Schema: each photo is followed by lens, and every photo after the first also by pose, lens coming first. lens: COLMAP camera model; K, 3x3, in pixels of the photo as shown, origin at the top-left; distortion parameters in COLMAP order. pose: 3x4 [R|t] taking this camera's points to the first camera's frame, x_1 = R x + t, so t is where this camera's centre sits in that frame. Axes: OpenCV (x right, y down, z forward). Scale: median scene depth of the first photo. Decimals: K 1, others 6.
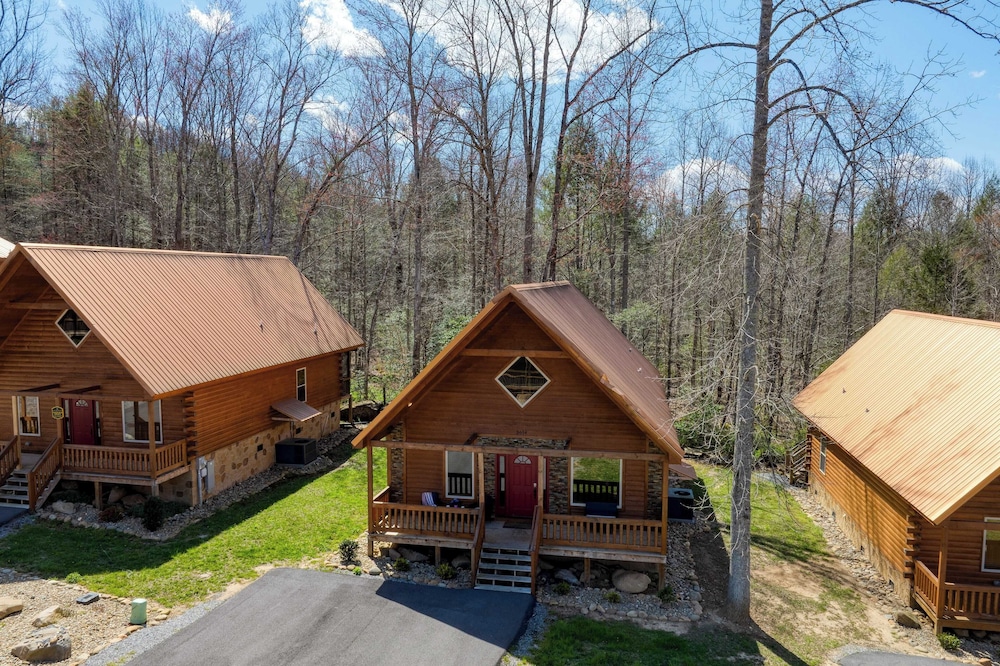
lens RADIAL K [[705.5, 0, 503.7], [0, 705.5, 319.6], [0, 0, 1]] dist [-0.034487, 0.000494]
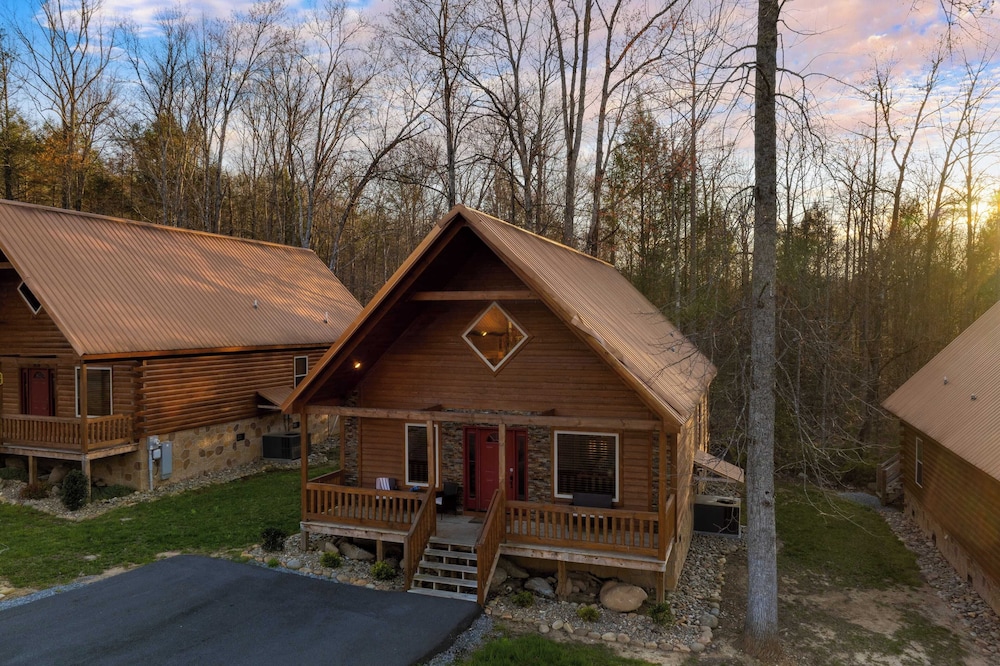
lens RADIAL K [[705.5, 0, 503.7], [0, 705.5, 319.6], [0, 0, 1]] dist [-0.034487, 0.000494]
pose [[0.988289, -0.006505, -0.152453, 0.160790], [-0.003652, 0.997796, -0.066251, 0.120526], [0.152548, 0.066032, 0.986088, 0.211088]]
